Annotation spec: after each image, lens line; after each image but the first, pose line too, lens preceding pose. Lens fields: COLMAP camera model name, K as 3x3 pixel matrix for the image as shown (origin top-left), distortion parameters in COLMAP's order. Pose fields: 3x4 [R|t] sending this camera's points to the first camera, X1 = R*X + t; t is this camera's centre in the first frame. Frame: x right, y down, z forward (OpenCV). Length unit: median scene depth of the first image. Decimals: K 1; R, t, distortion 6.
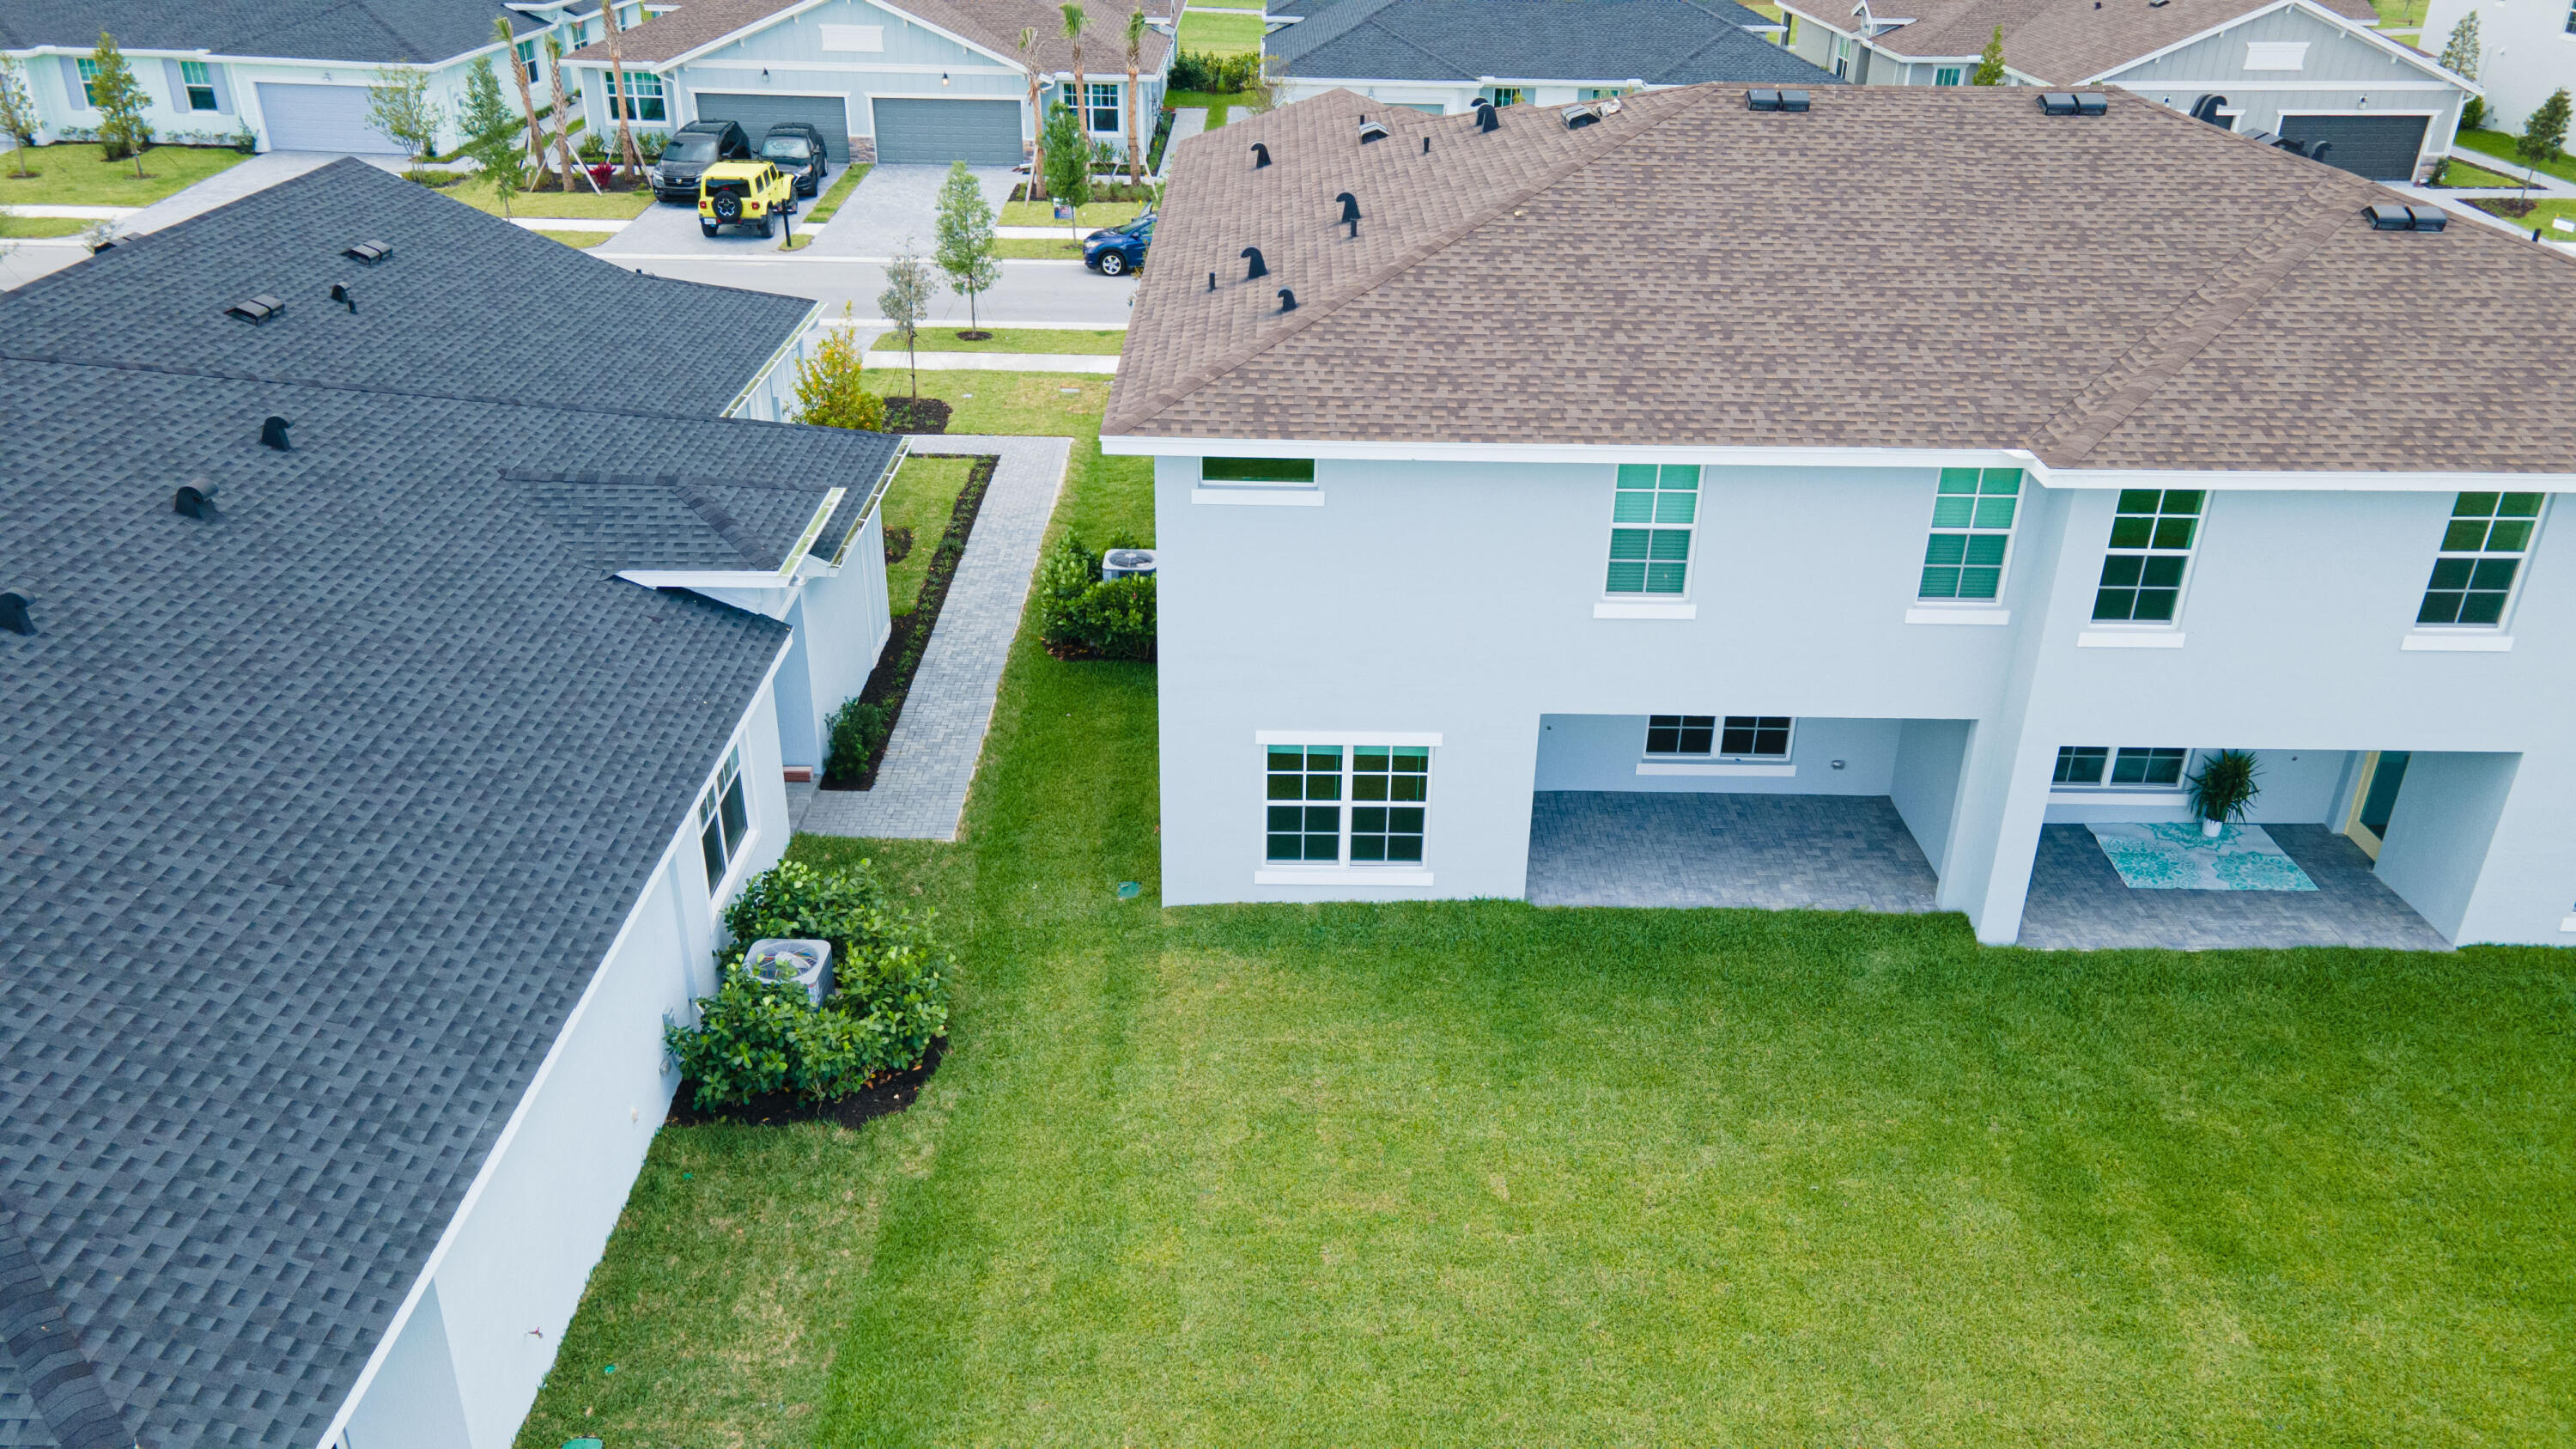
lens RADIAL K [[1876.0, 0, 1300.3], [0, 1876.0, 736.5], [0, 0, 1]] dist [0.025978, 0.036111]
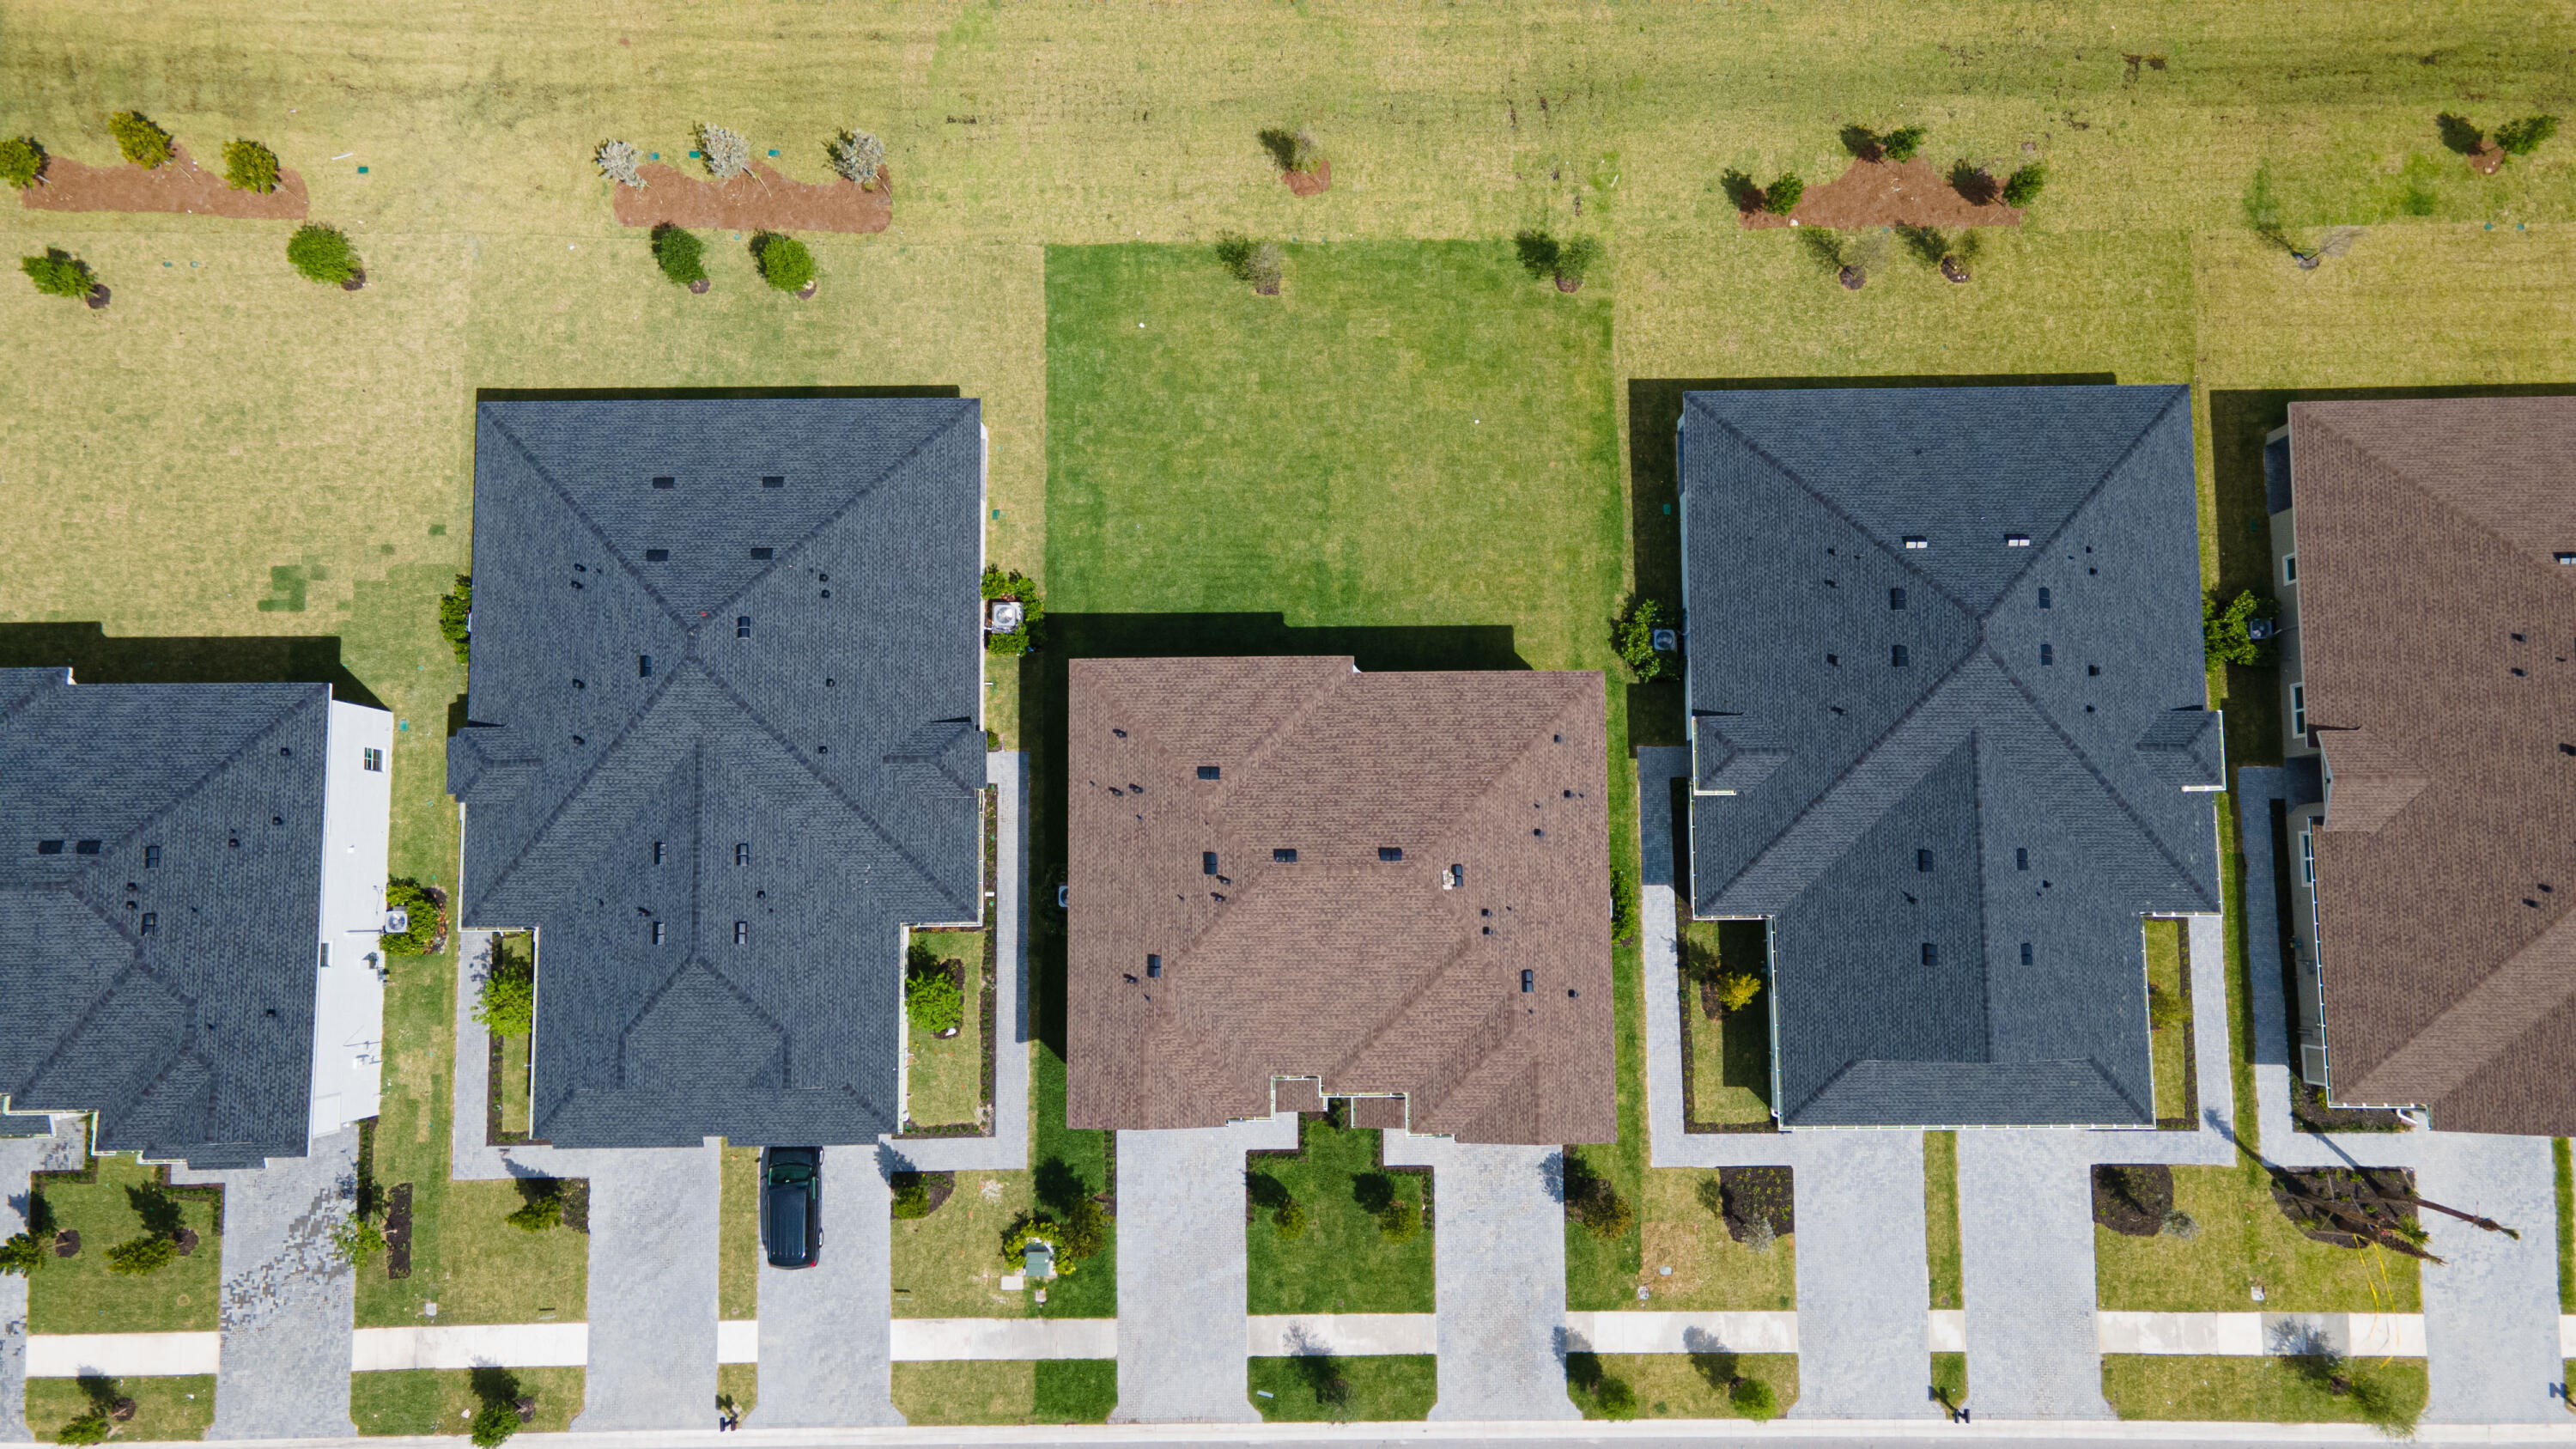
lens RADIAL K [[1876.0, 0, 1293.1], [0, 1876.0, 737.6], [0, 0, 1]] dist [0.025978, 0.036111]
pose [[-0.999932, -0.003112, -0.011218, 0.479874], [-0.009302, -0.365786, 0.930652, -3.188015], [-0.006999, 0.930694, 0.365733, -0.197287]]
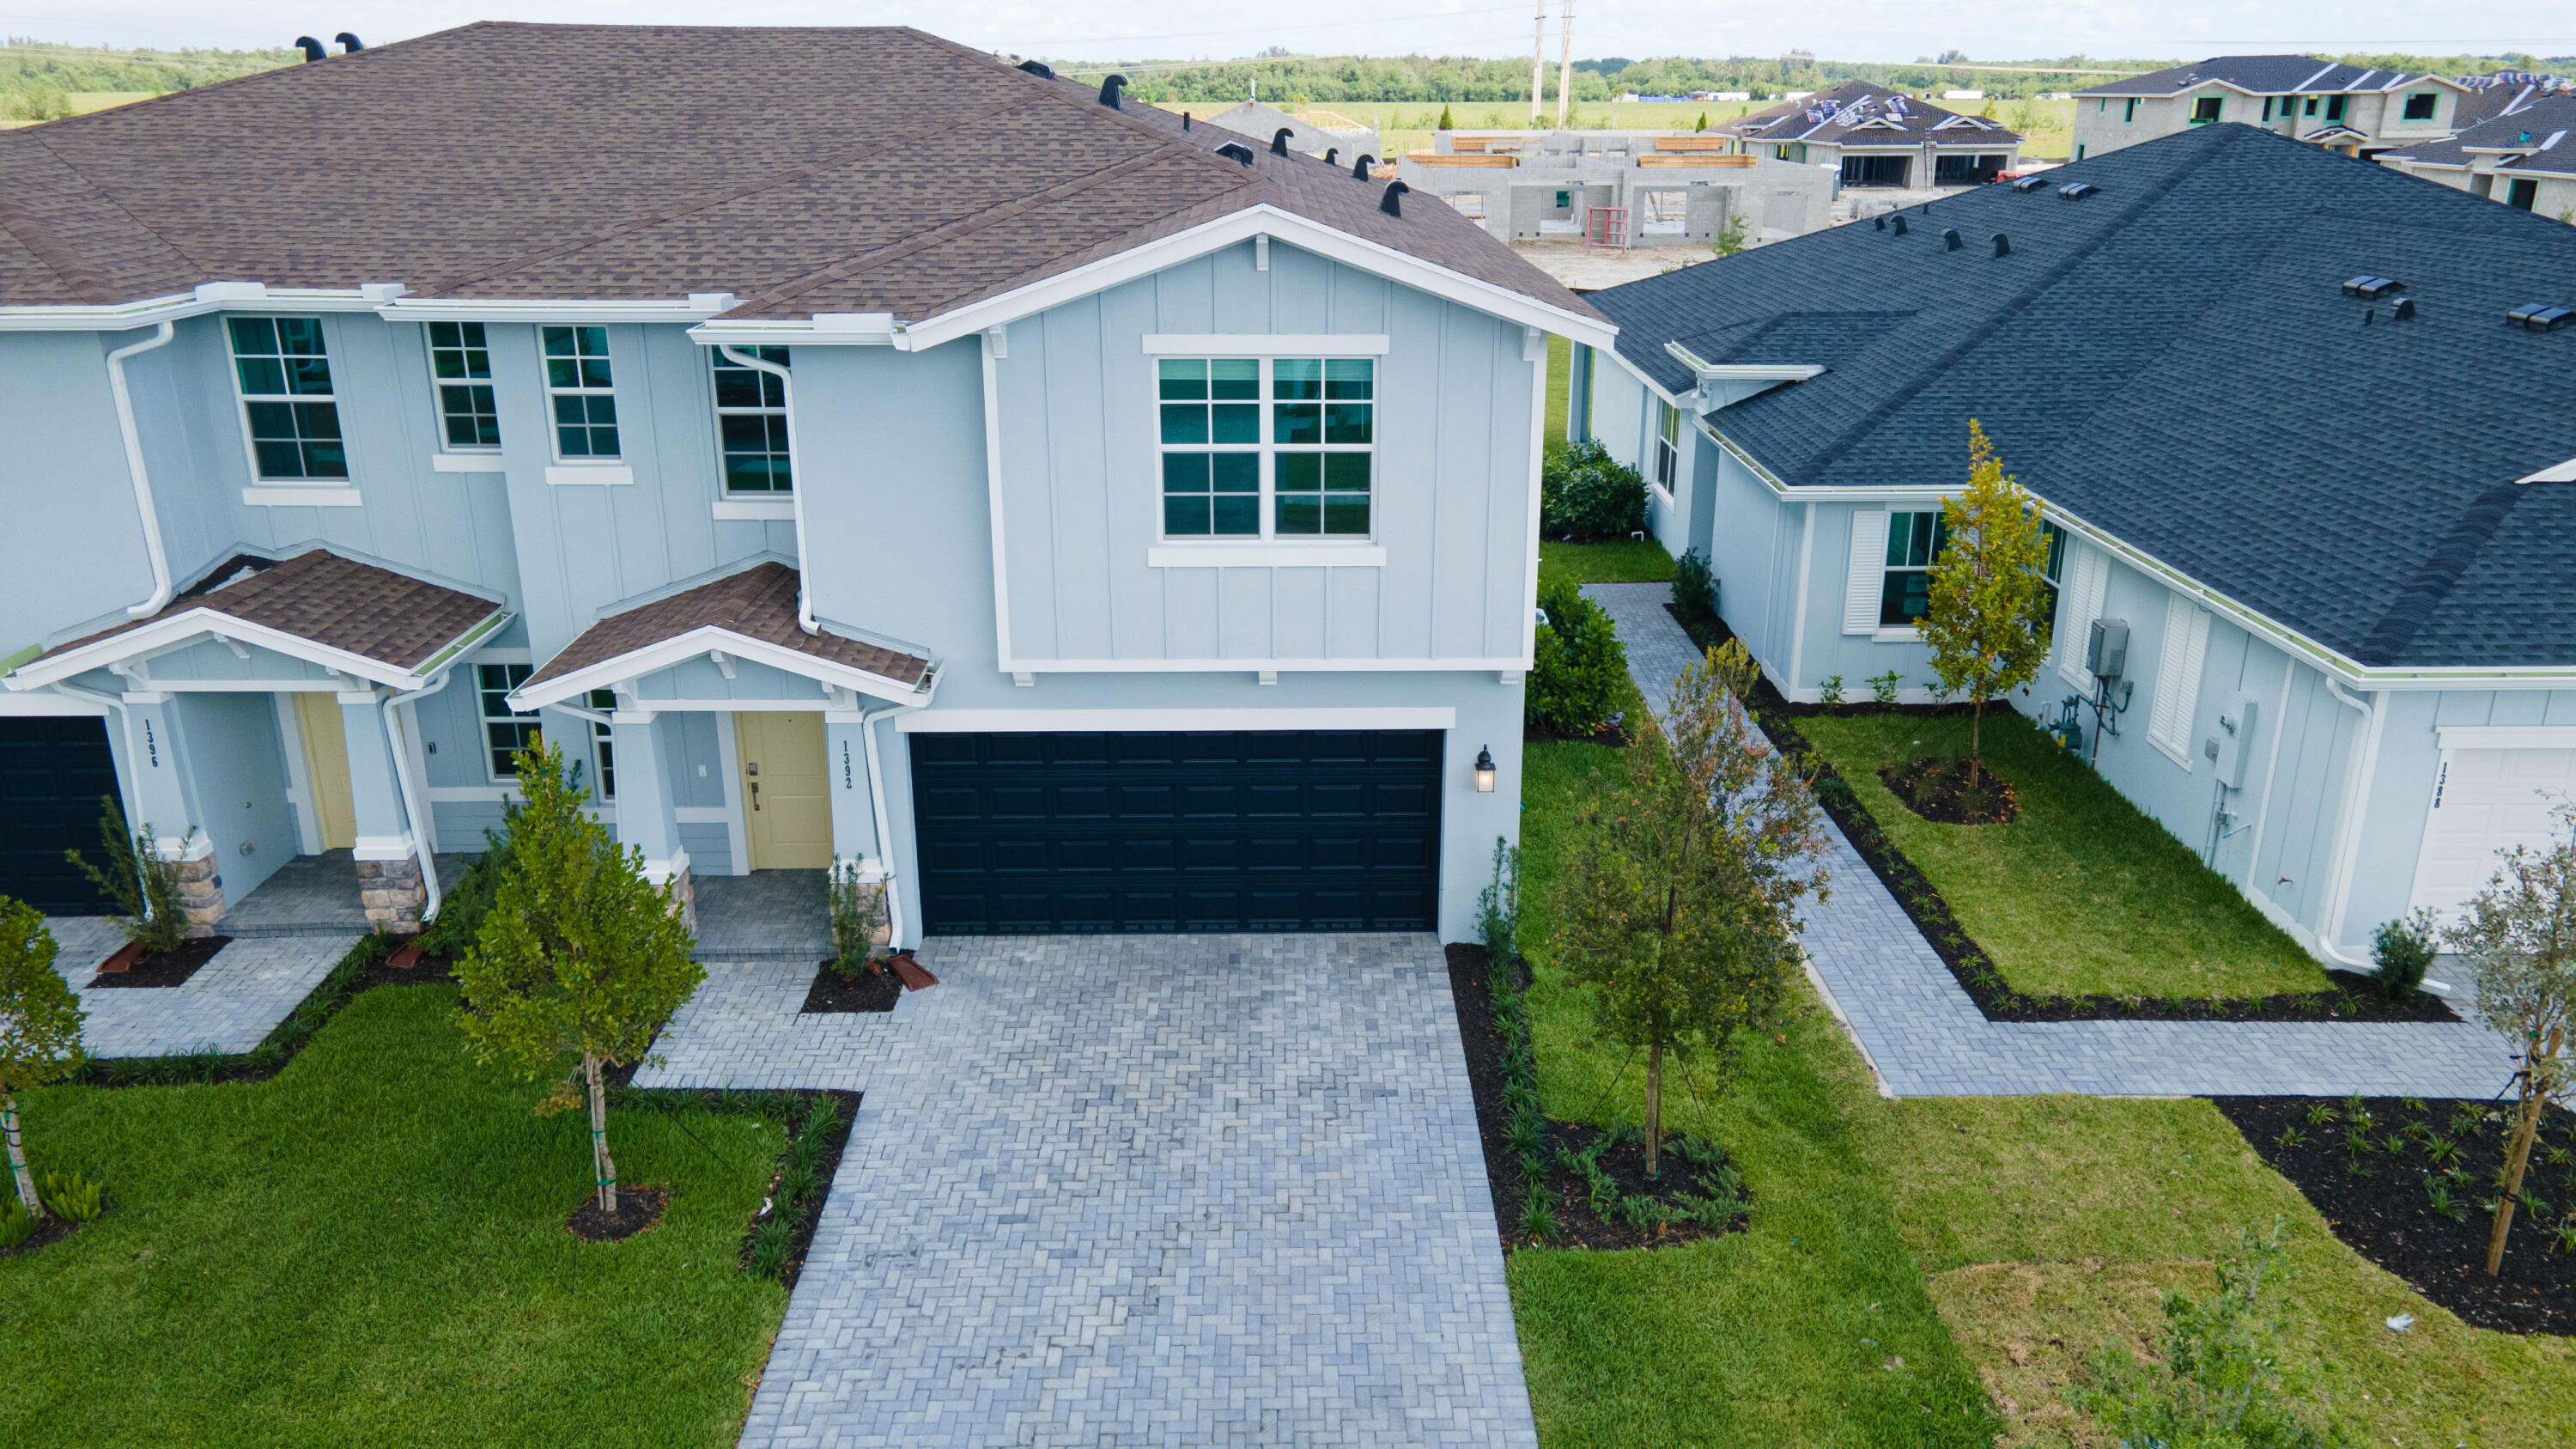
lens RADIAL K [[1876.0, 0, 1292.1], [0, 1876.0, 736.0], [0, 0, 1]] dist [0.025978, 0.036111]
pose [[-0.999726, -0.020771, -0.010780, 0.026783], [-0.022150, 0.691255, 0.722271, -0.904549], [-0.007550, 0.722312, -0.691526, 2.189950]]
